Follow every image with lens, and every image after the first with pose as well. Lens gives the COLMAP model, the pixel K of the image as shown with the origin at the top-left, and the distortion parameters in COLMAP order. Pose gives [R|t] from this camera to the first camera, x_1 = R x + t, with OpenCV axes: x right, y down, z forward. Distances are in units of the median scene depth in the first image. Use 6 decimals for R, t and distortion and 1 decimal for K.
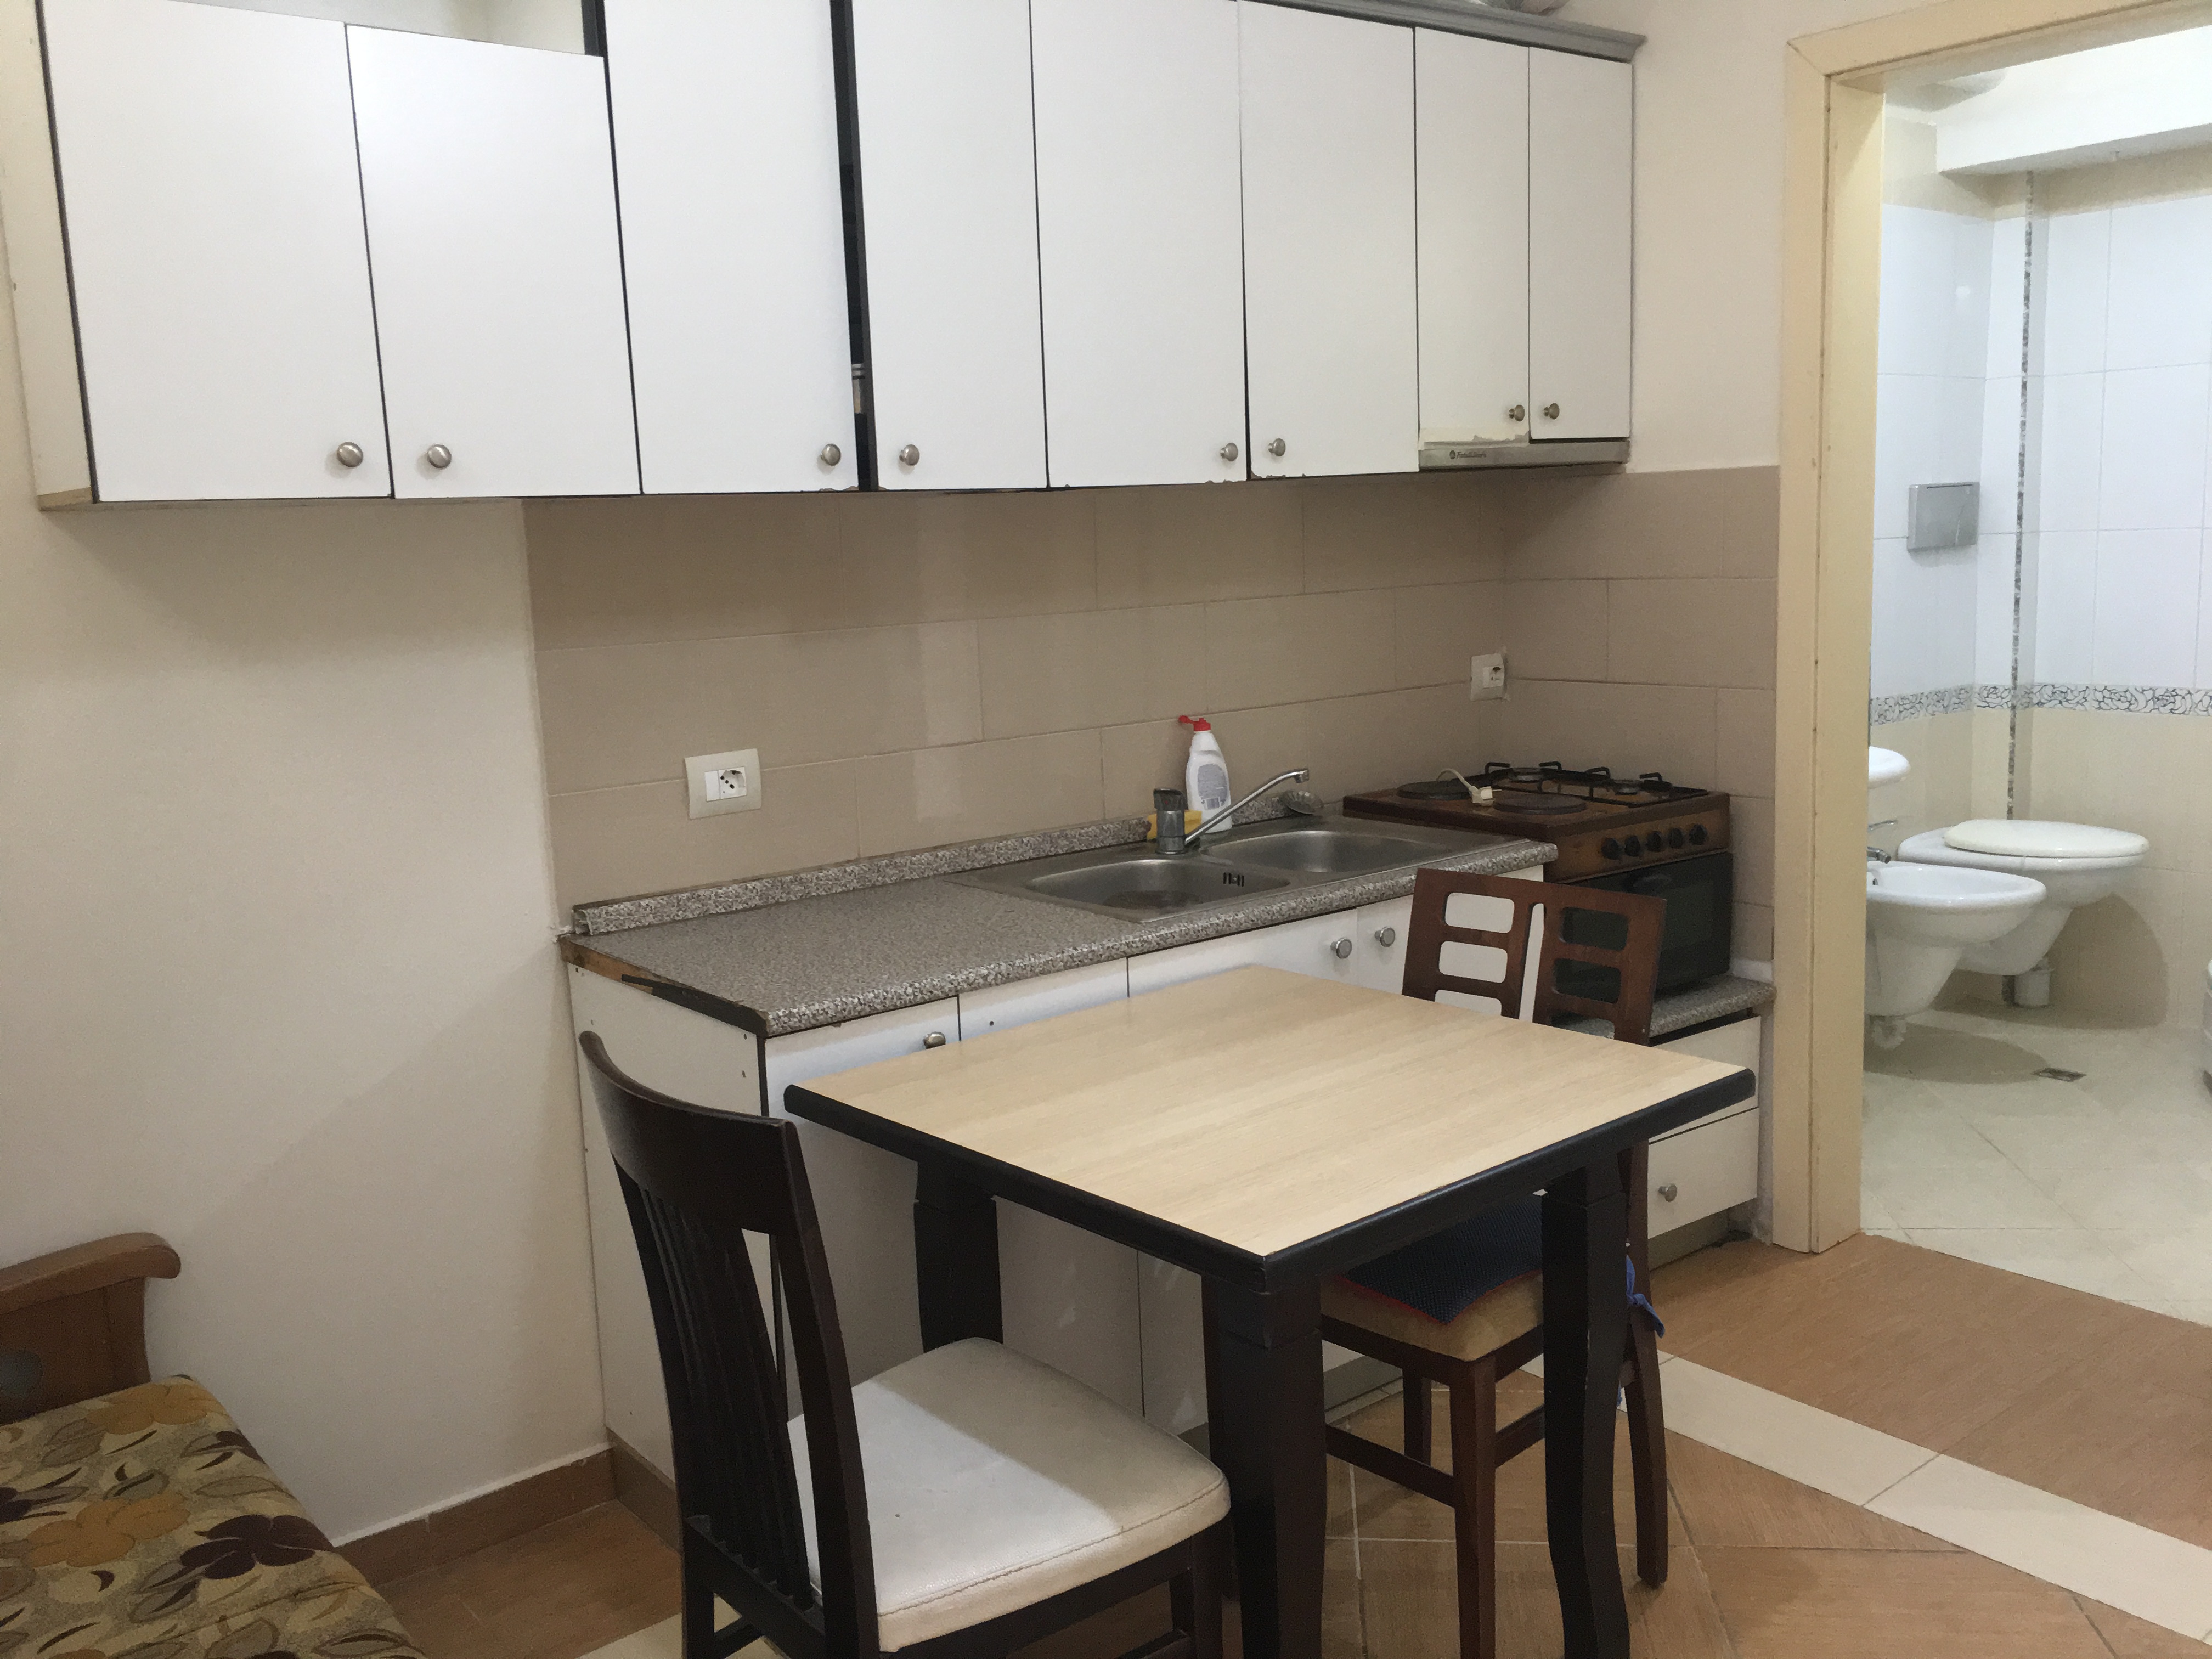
lens RADIAL K [[1909.4, 0, 1106.0], [0, 1909.4, 829.5], [0, 0, 1]] dist [0.085411, -0.131136]
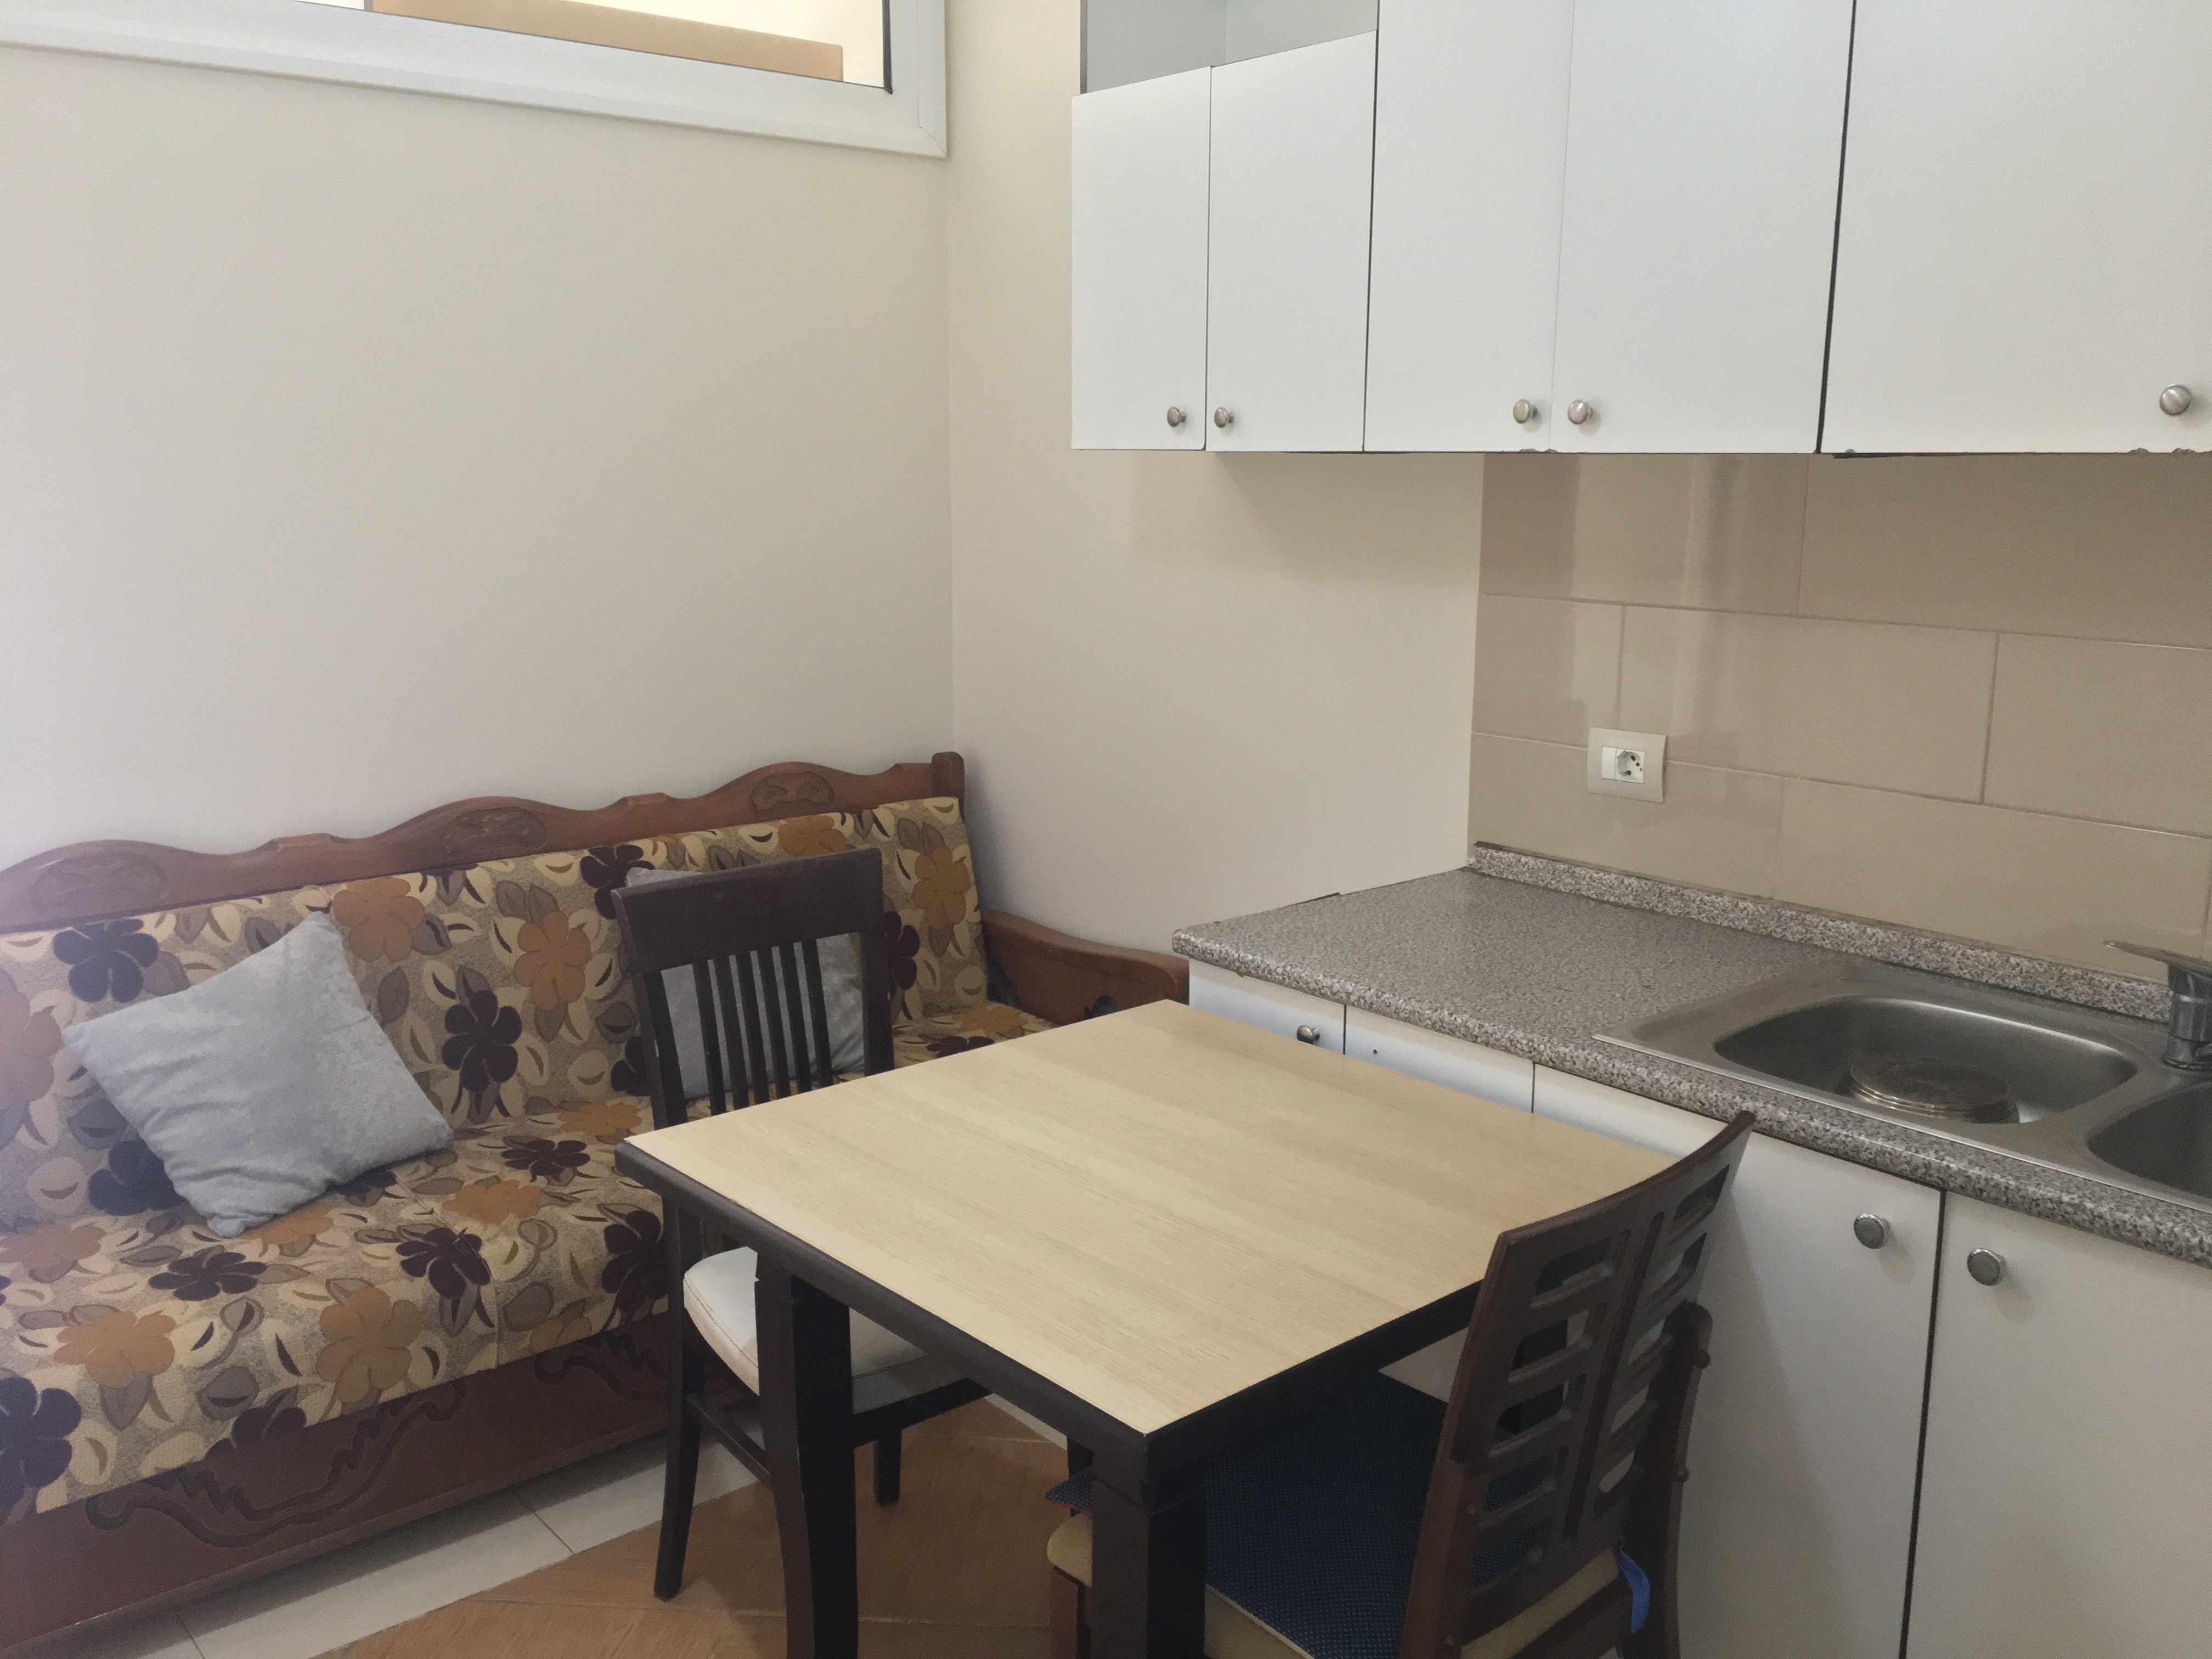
lens RADIAL K [[1909.4, 0, 1106.0], [0, 1909.4, 829.5], [0, 0, 1]] dist [0.085411, -0.131136]
pose [[-0.000905, 0.231273, -0.972888, 0.743588], [-0.163671, 0.959735, 0.228299, -0.172858], [0.986514, 0.159441, 0.036985, 0.769163]]
